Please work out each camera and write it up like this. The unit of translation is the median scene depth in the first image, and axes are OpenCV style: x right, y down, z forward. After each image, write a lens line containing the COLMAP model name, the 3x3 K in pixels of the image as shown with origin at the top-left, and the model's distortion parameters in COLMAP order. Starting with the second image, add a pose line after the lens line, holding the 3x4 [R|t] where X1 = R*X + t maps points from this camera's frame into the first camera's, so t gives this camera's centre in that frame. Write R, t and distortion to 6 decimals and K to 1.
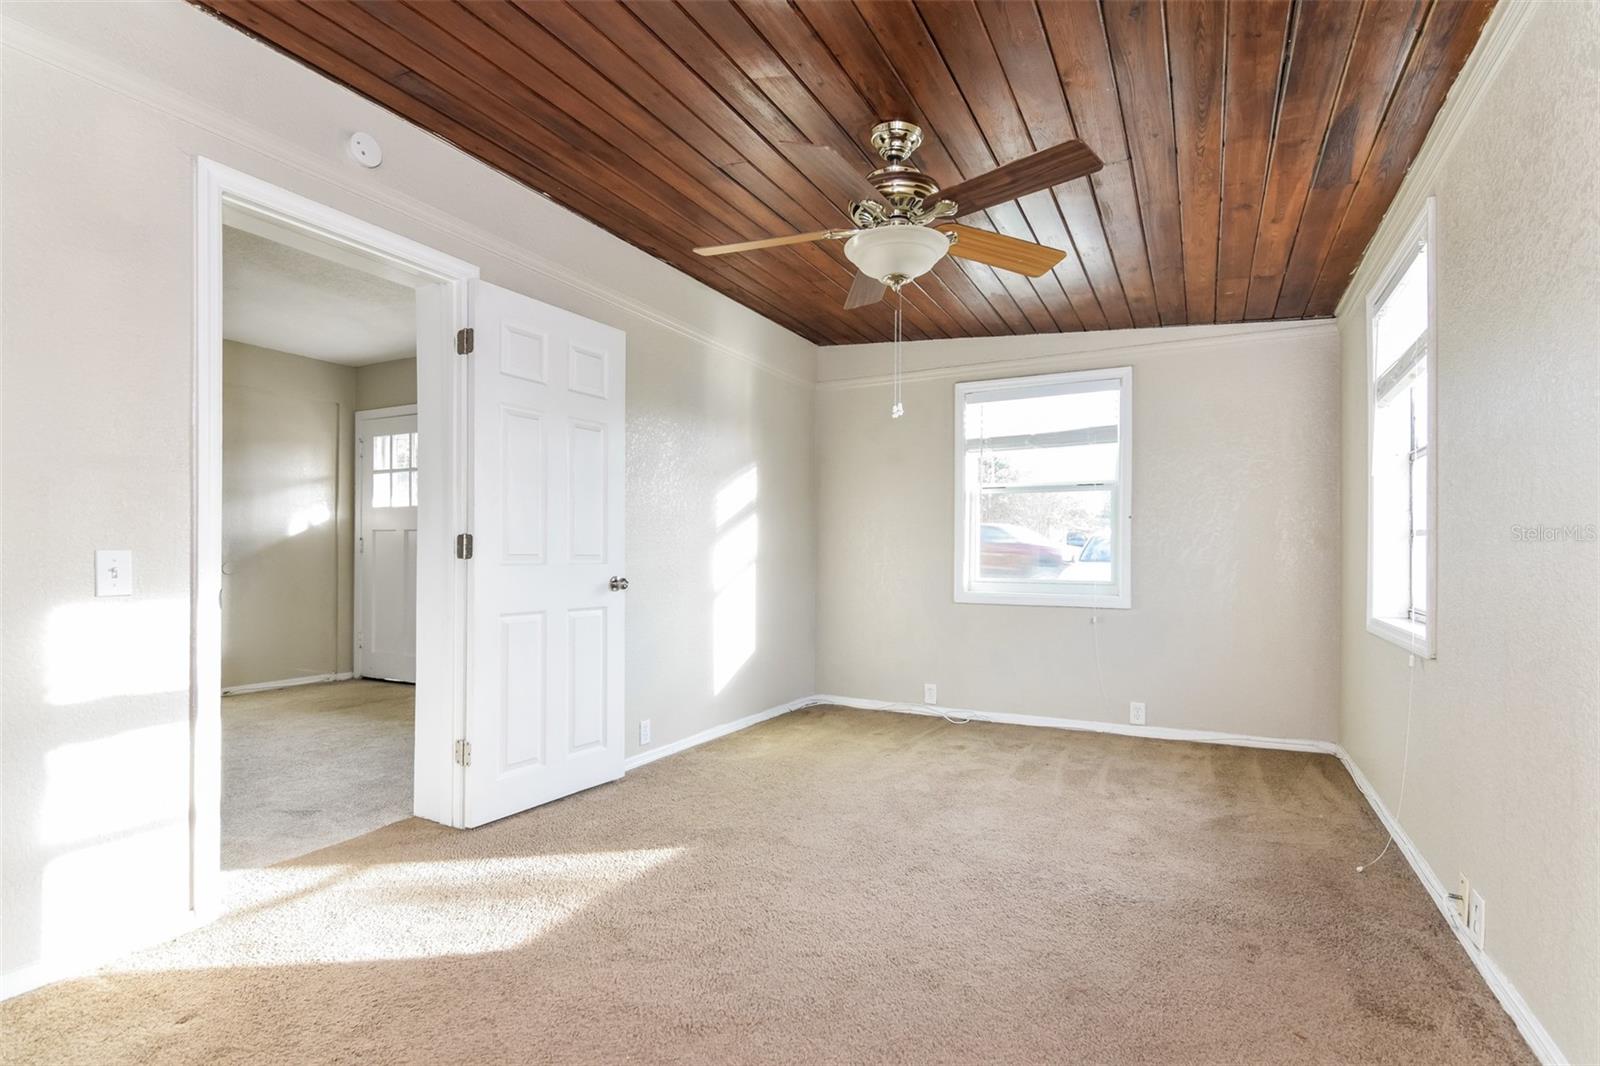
lens RADIAL K [[755.8, 0, 800.6], [0, 755.8, 542.6], [0, 0, 1]] dist [0.013402, -0.000435]
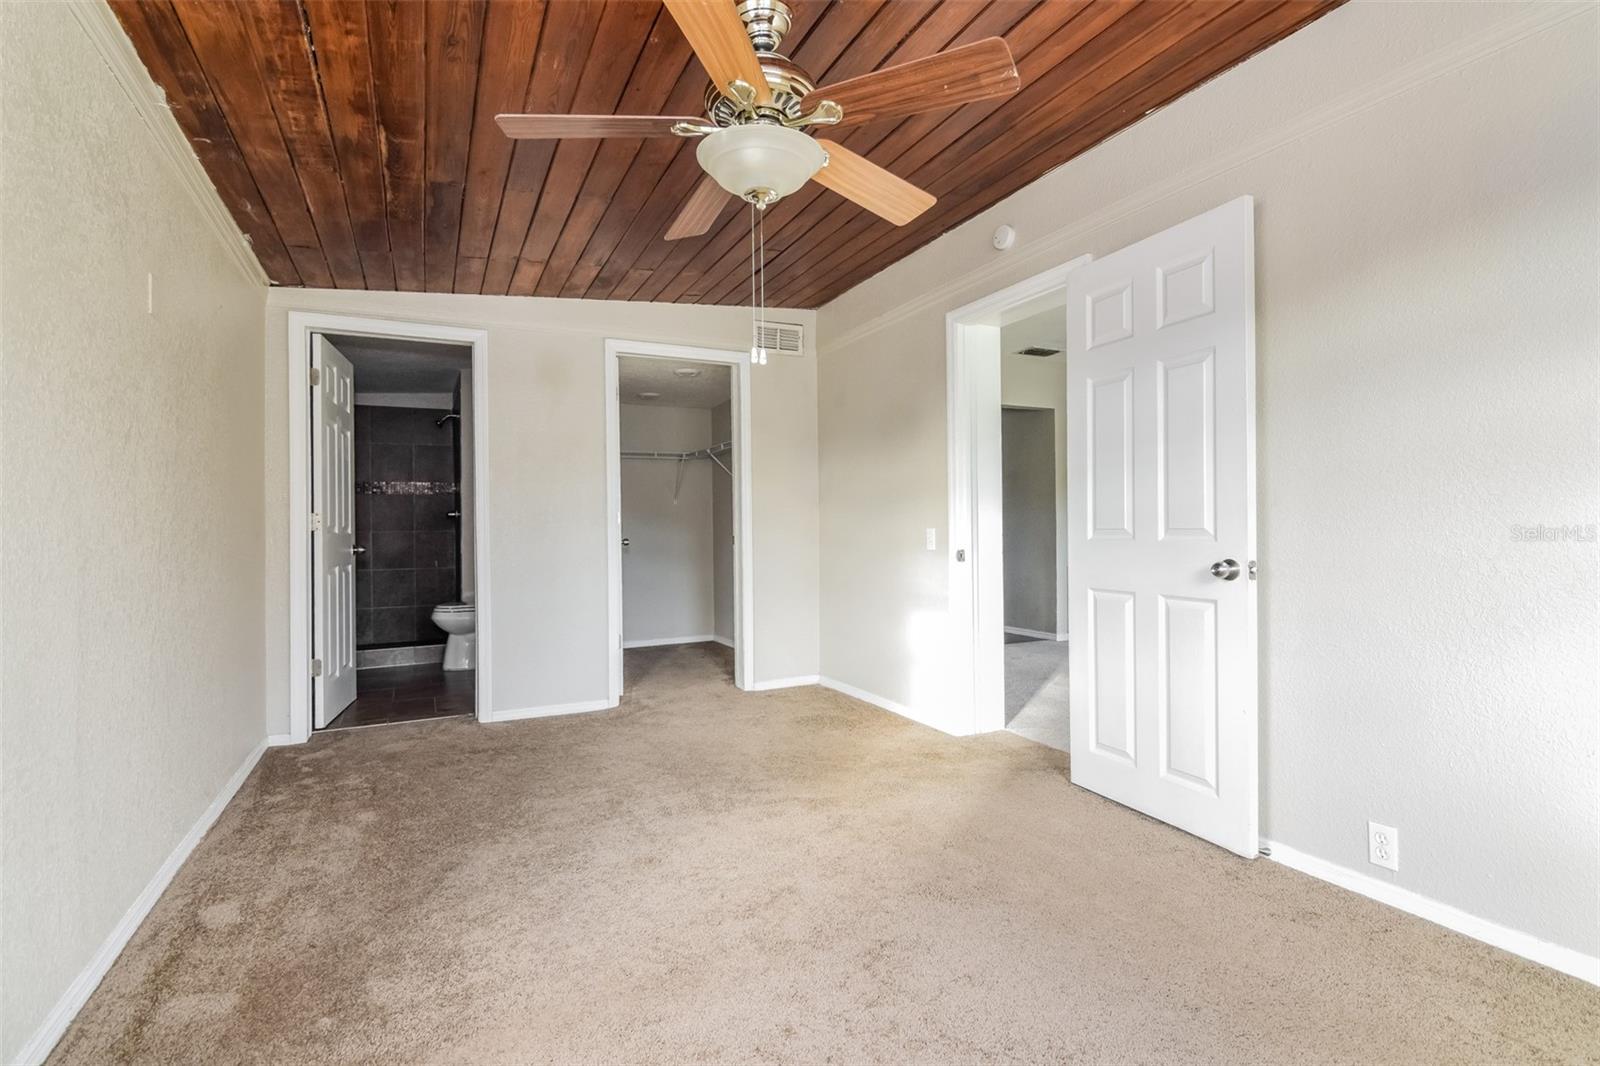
lens RADIAL K [[773.1, 0, 800.0], [0, 773.1, 533.0], [0, 0, 1]] dist [0.013971, -0.000466]
pose [[-0.594266, 0.019041, -0.804043, 0.584480], [0.018769, 0.999776, 0.009805, 0.003932], [0.804050, -0.009264, -0.594490, 1.132185]]
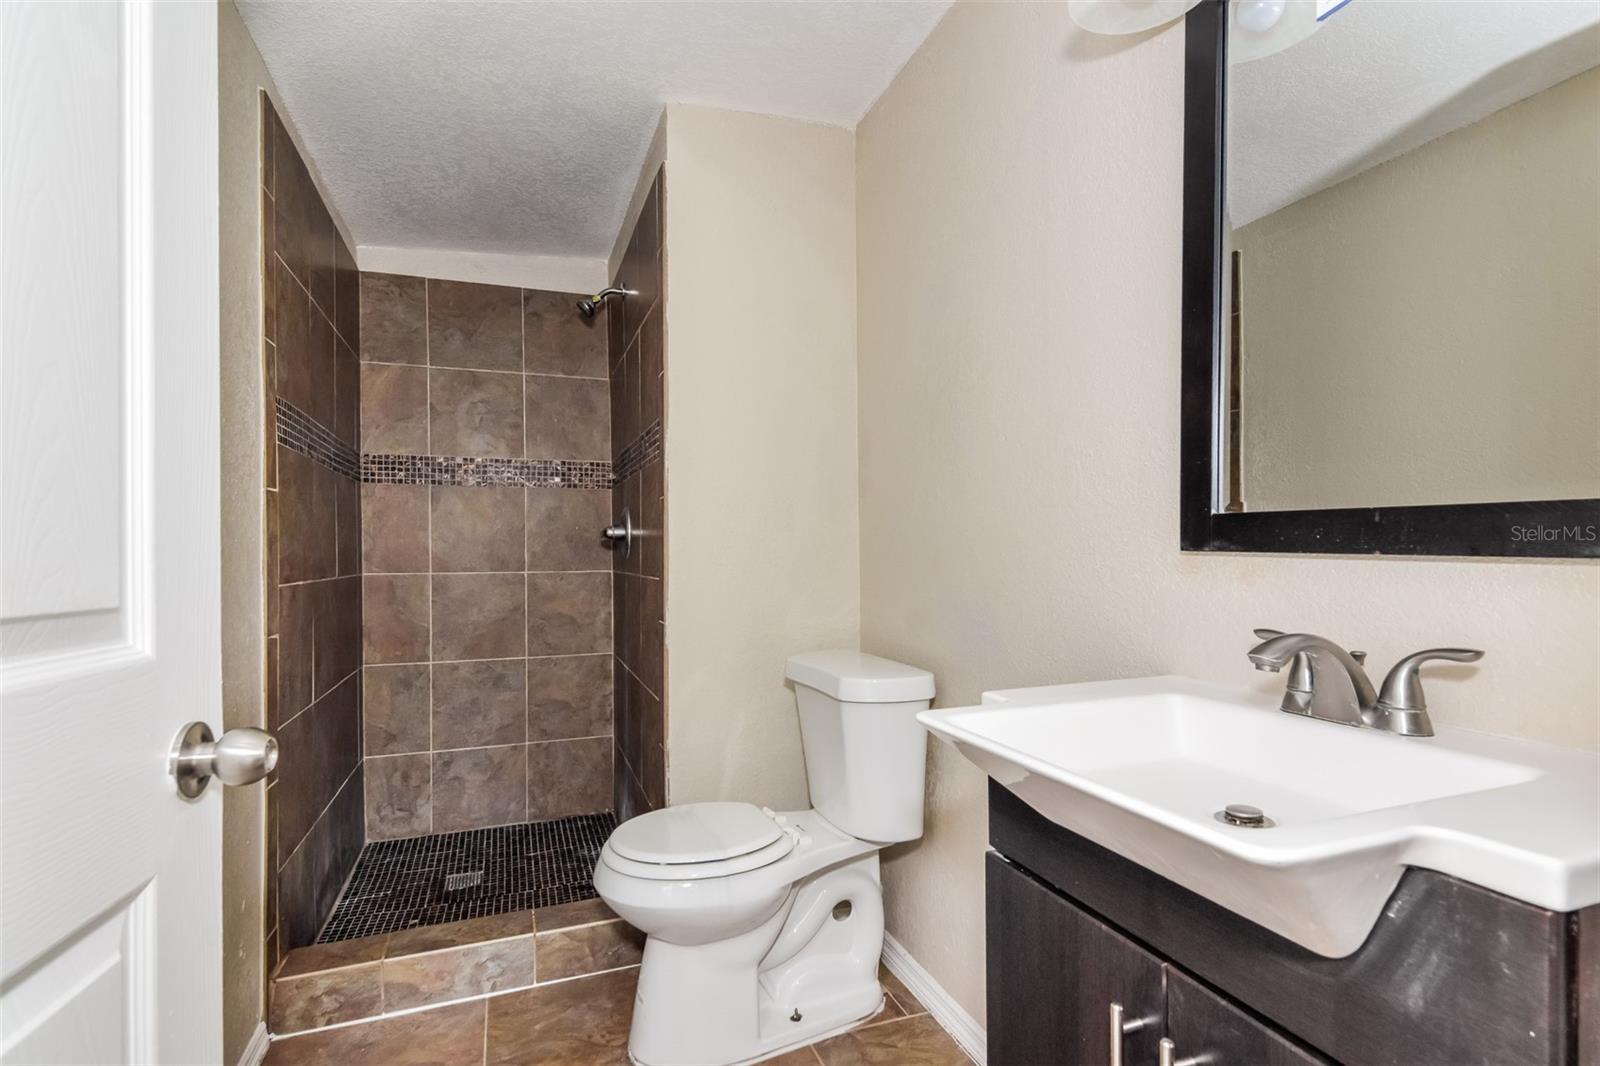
lens RADIAL K [[755.8, 0, 800.6], [0, 755.8, 542.6], [0, 0, 1]] dist [0.013402, -0.000435]
pose [[-0.668805, 0.010959, -0.743357, 0.413554], [0.020098, 0.999792, -0.003343, -0.003946], [0.743166, -0.017176, -0.668886, 0.788355]]
